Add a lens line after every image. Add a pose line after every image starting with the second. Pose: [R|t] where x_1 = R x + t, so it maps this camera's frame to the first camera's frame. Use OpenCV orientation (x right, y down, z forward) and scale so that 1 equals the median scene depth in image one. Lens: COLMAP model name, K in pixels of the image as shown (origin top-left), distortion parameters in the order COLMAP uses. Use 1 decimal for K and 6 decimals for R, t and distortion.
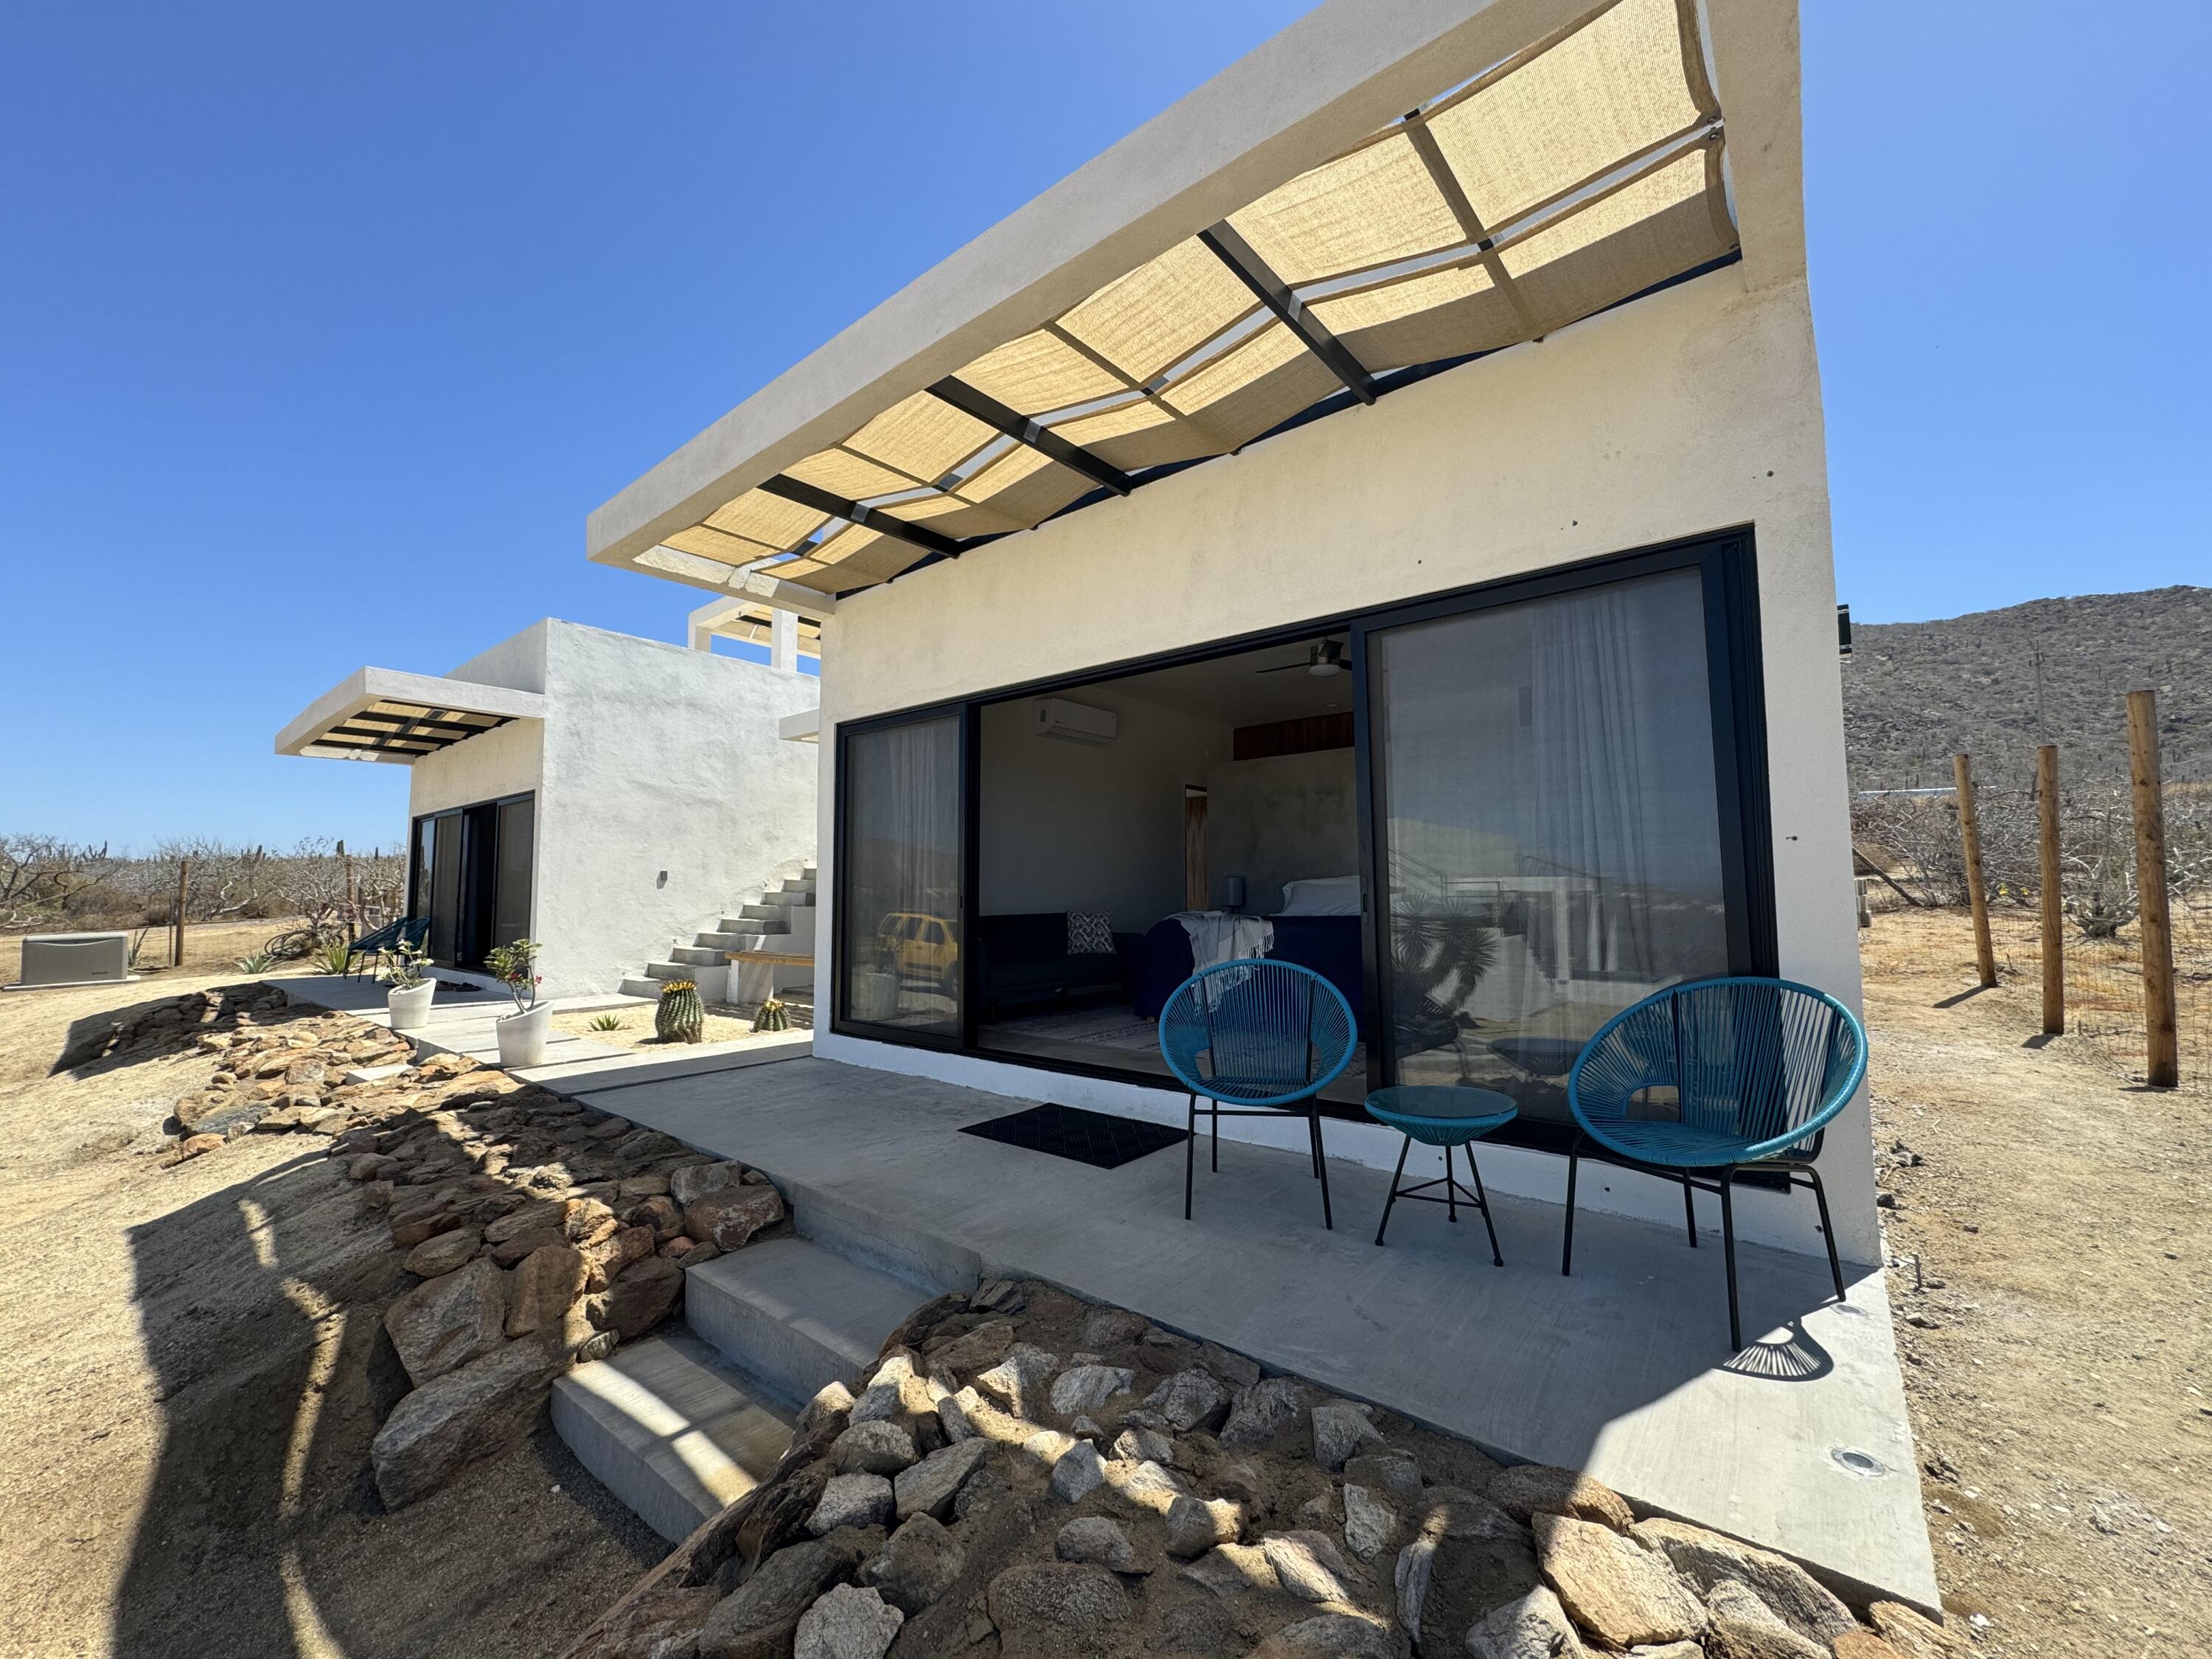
lens RADIAL K [[885.3, 0, 1105.3], [0, 885.3, 824.5], [0, 0, 1]] dist [0.000164, 0.000098]
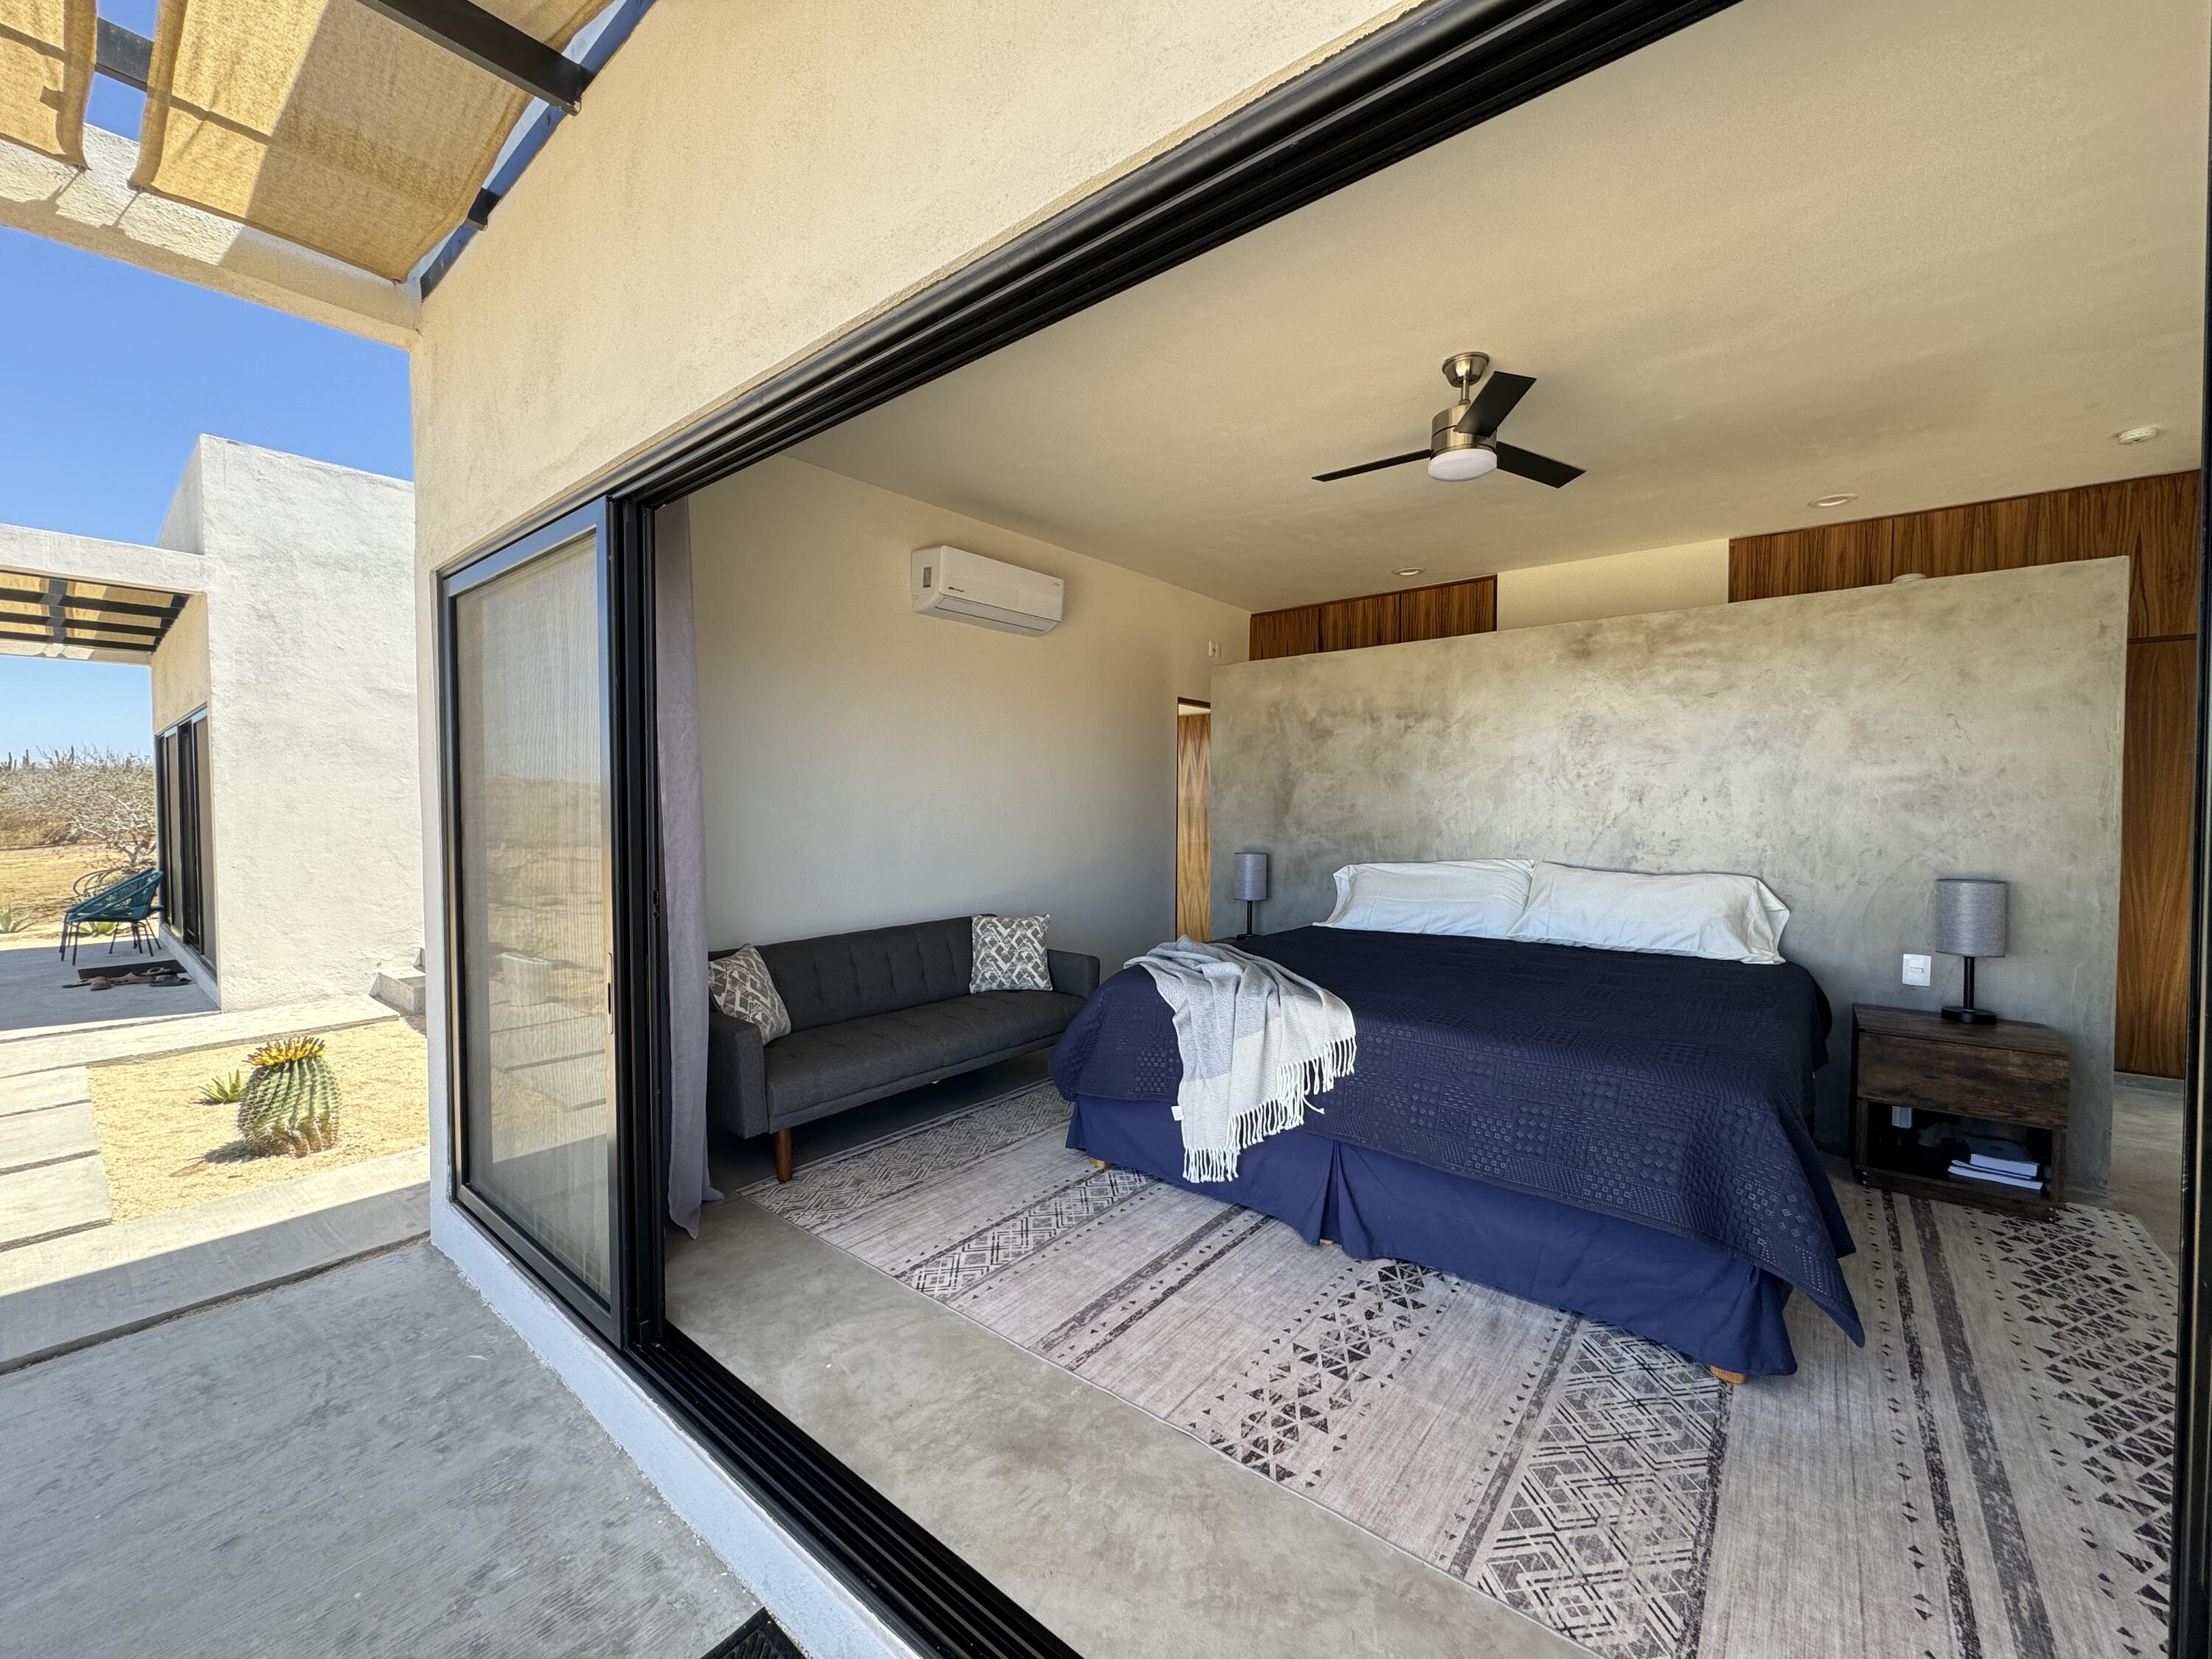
lens RADIAL K [[885.3, 0, 1102.0], [0, 885.3, 828.1], [0, 0, 1]] dist [0.000164, 0.000098]
pose [[0.999992, 0.003650, -0.001556, 0.035015], [-0.003459, 0.994065, 0.108734, -0.019356], [0.001944, -0.108728, 0.994070, 0.327726]]
